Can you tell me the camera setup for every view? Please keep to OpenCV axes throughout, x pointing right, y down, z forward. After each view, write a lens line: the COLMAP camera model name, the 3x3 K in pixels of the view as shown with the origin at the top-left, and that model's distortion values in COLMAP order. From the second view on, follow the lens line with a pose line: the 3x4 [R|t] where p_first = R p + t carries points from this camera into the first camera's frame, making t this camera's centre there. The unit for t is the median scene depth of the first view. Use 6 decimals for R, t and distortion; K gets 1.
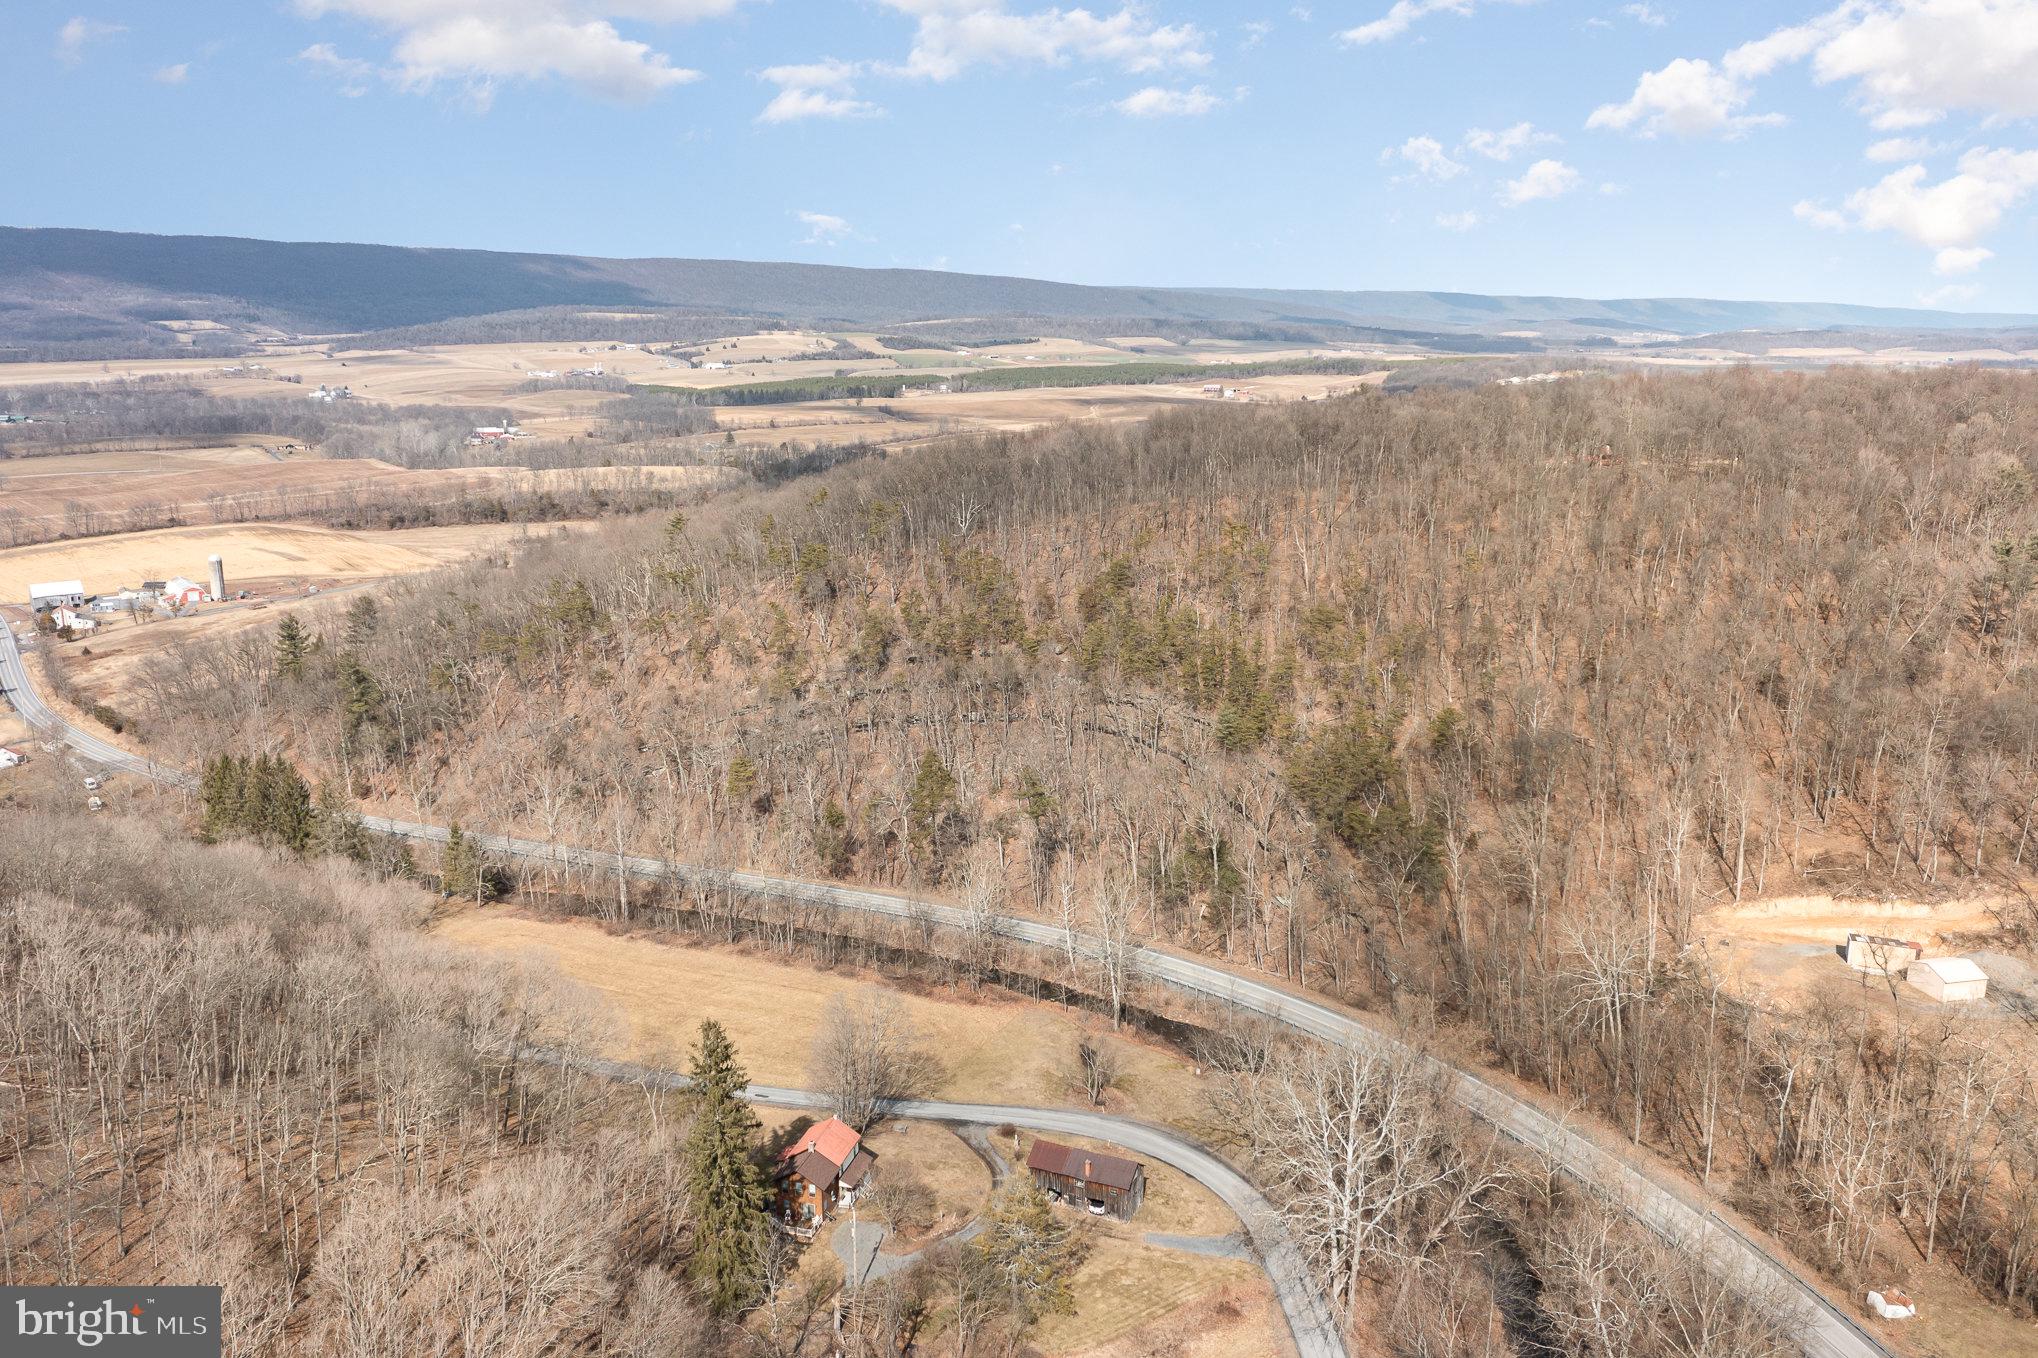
lens RADIAL K [[1625.7, 0, 1013.3], [0, 1625.7, 671.7], [0, 0, 1]] dist [-0.009691, 0.009240]
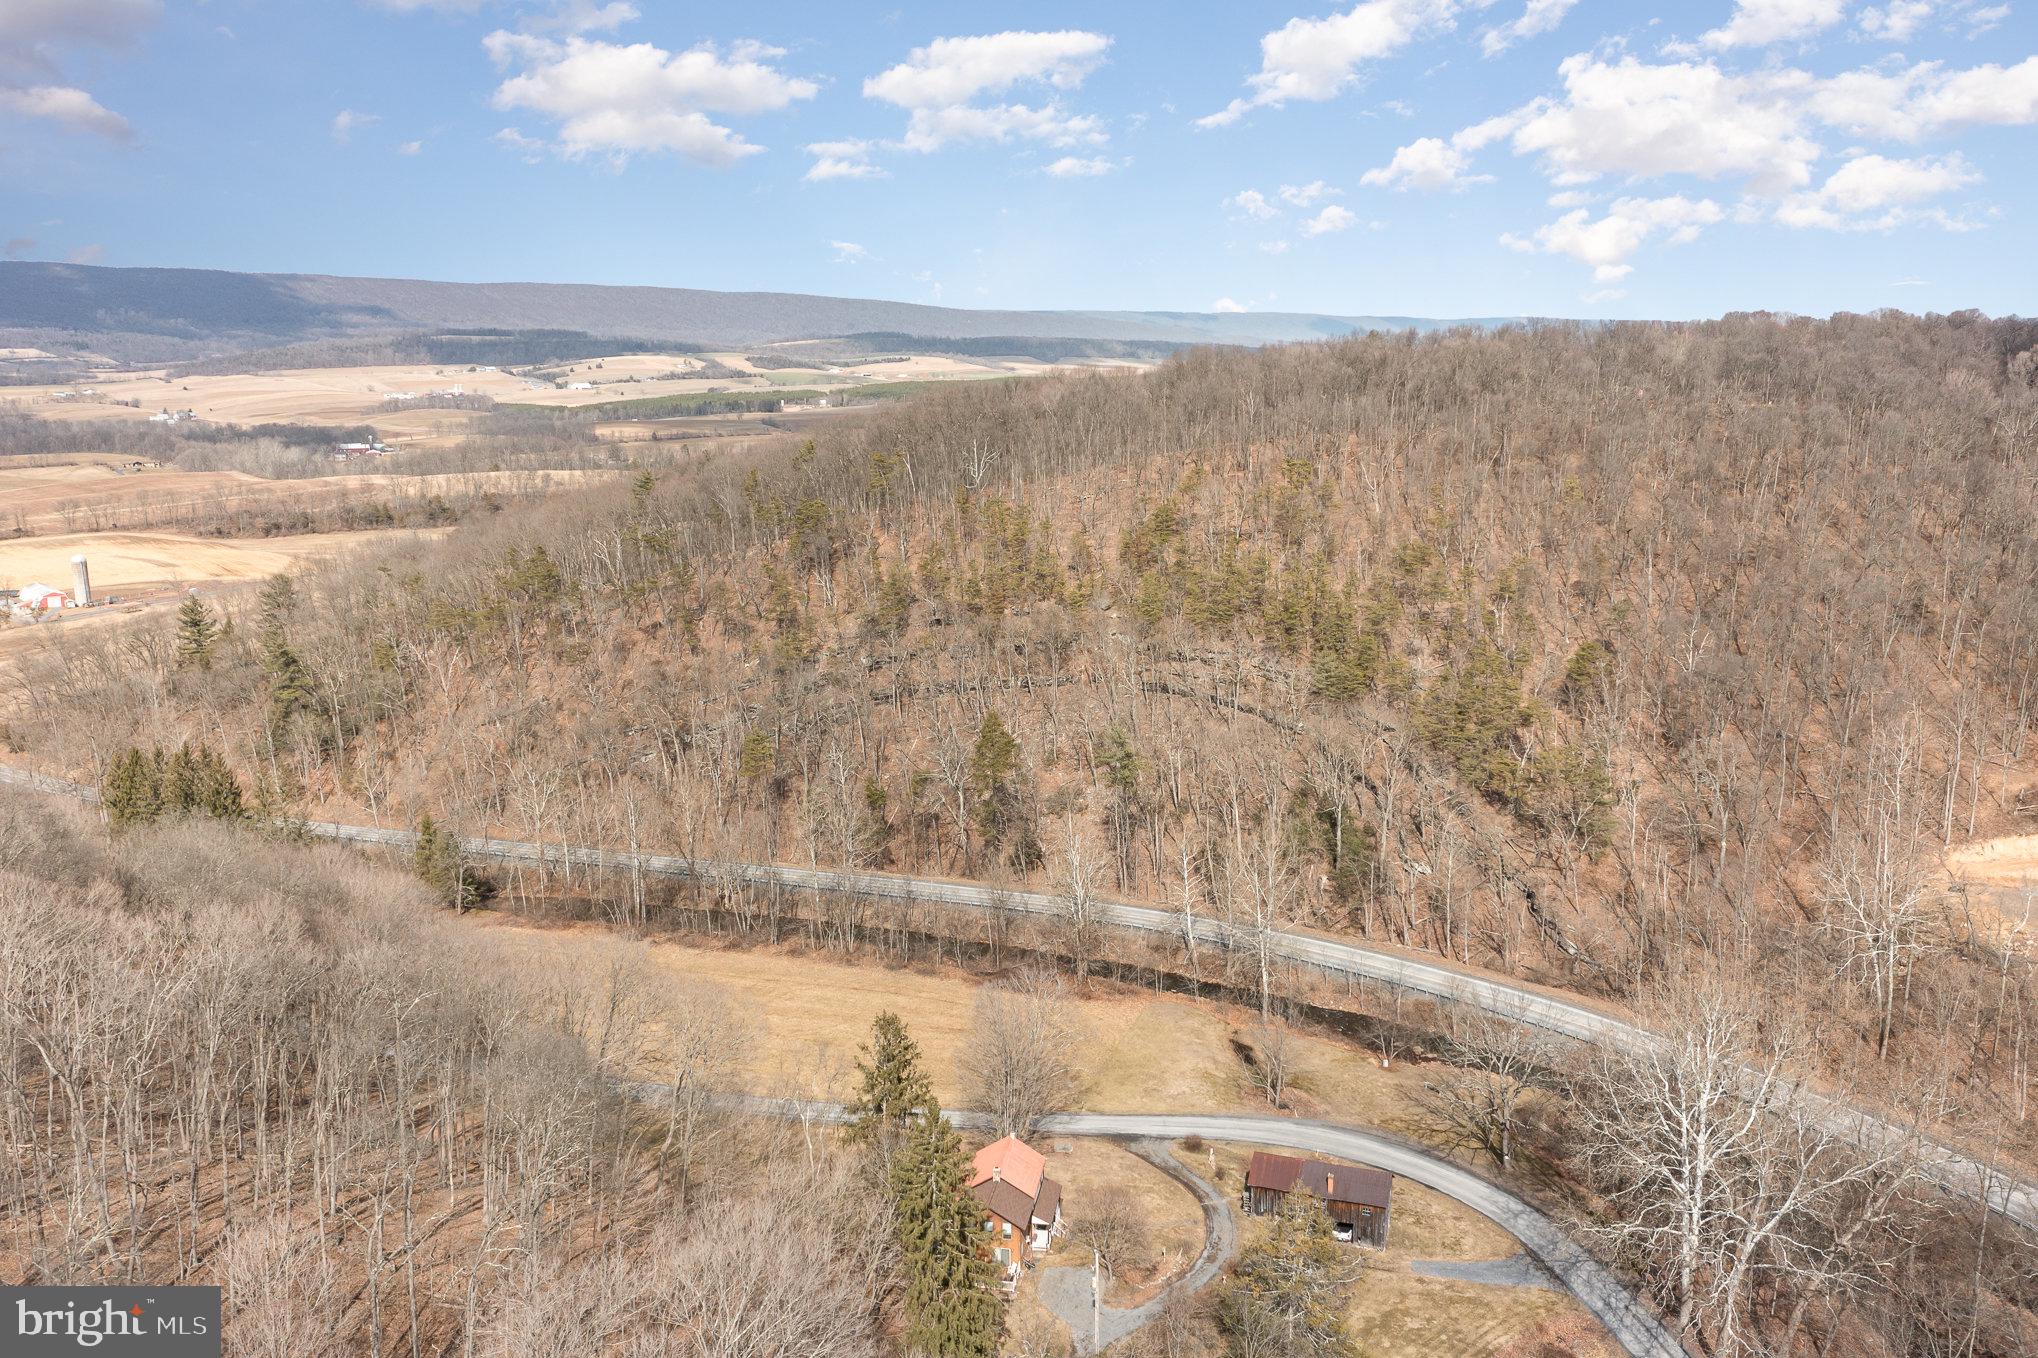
lens RADIAL K [[1625.7, 0, 1013.3], [0, 1625.7, 671.7], [0, 0, 1]] dist [-0.009691, 0.009240]
pose [[0.996200, -0.026748, 0.082889, -0.093160], [0.028073, 0.999495, -0.014862, 0.033482], [-0.082450, 0.017133, 0.996448, 0.116173]]
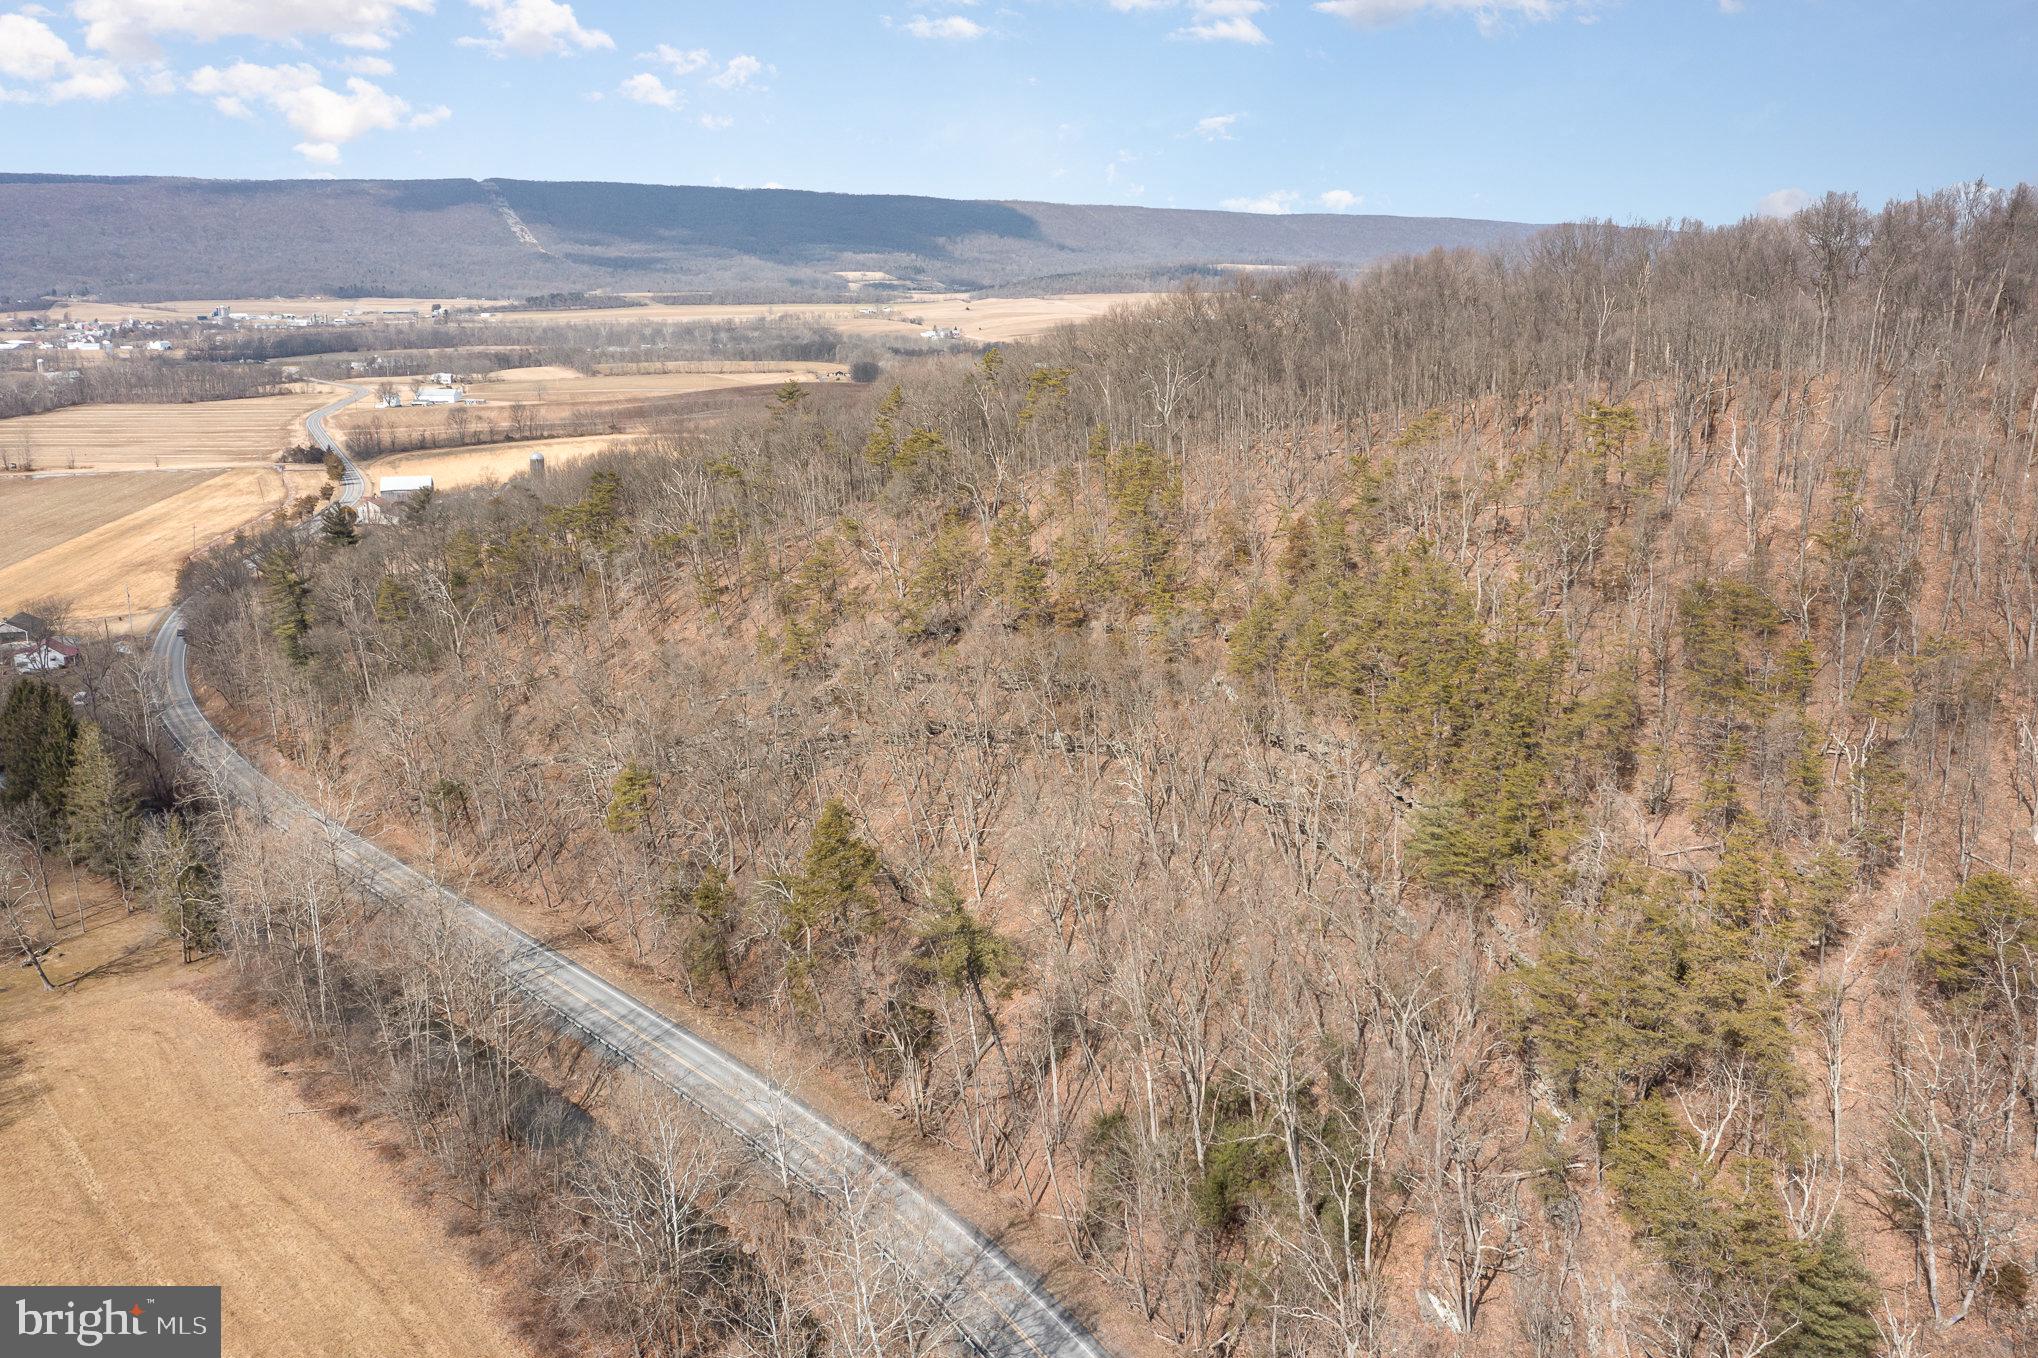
lens RADIAL K [[1625.7, 0, 1013.3], [0, 1625.7, 671.7], [0, 0, 1]] dist [-0.009691, 0.009240]
pose [[0.921807, 0.093768, -0.376139, 0.157837], [-0.086180, 0.995593, 0.036991, -0.012950], [0.377949, -0.001682, 0.925825, 0.464293]]
